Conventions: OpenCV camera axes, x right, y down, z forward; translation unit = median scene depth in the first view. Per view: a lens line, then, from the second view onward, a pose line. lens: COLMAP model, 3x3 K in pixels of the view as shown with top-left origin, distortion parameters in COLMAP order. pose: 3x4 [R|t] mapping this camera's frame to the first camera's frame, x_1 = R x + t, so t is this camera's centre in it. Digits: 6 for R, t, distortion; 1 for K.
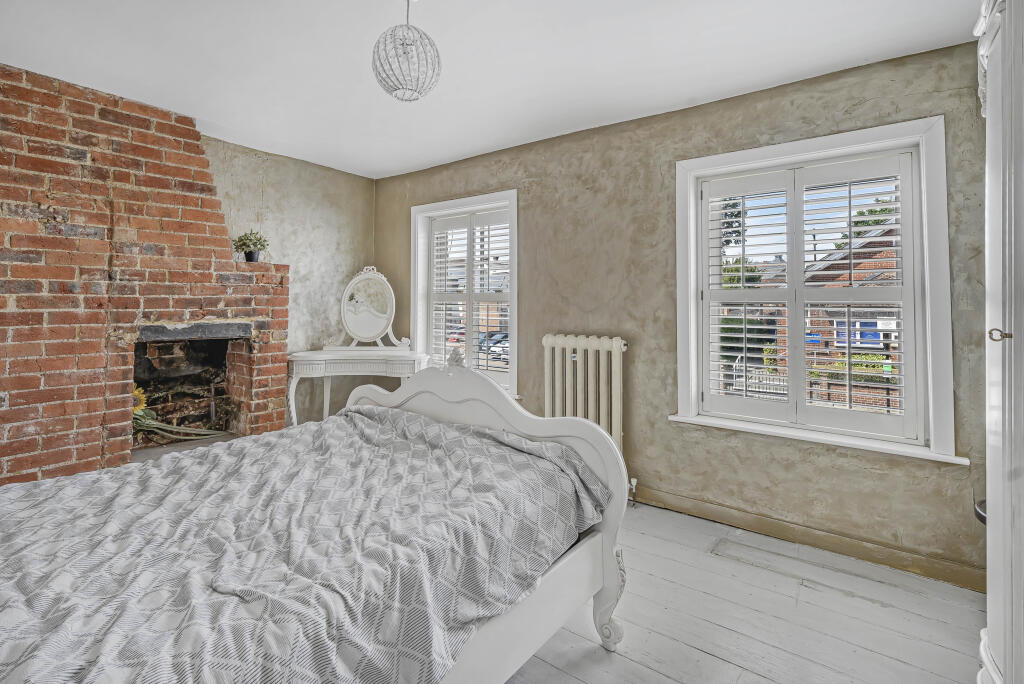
lens RADIAL K [[476.9, 0, 511.3], [0, 476.9, 293.2], [0, 0, 1]] dist [-0.001188, -0.000351]
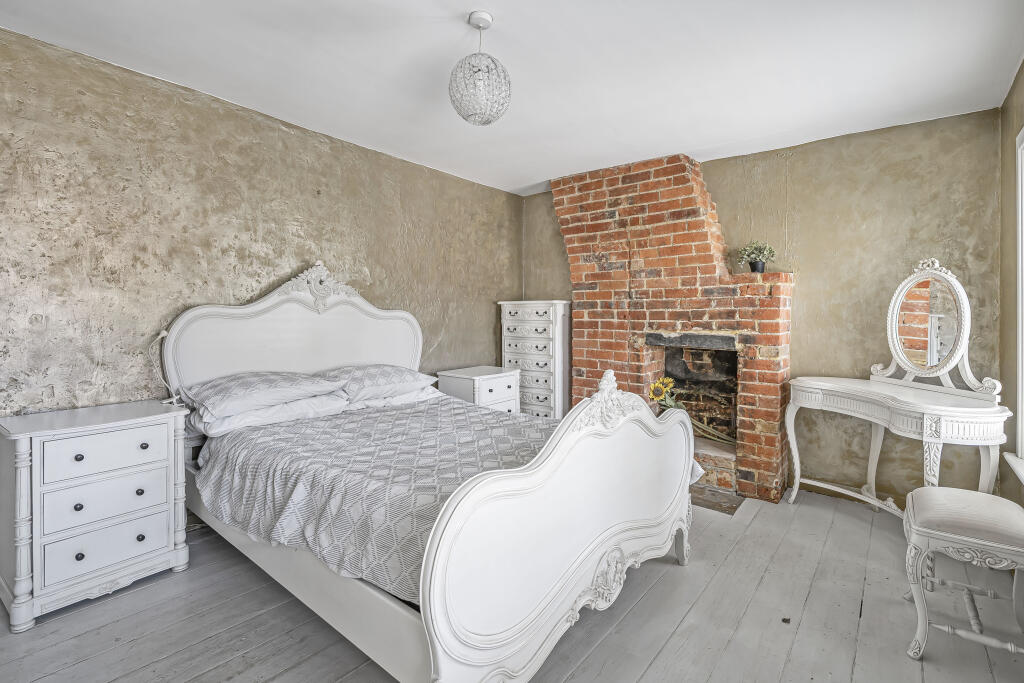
lens RADIAL K [[485.4, 0, 514.7], [0, 485.4, 316.7], [0, 0, 1]] dist [-0.000259, -0.000338]
pose [[-0.036845, 0.000613, -0.999321, 0.522771], [0.014222, 0.999899, 0.000089, 0.017867], [0.999220, -0.014209, -0.036850, 0.653796]]
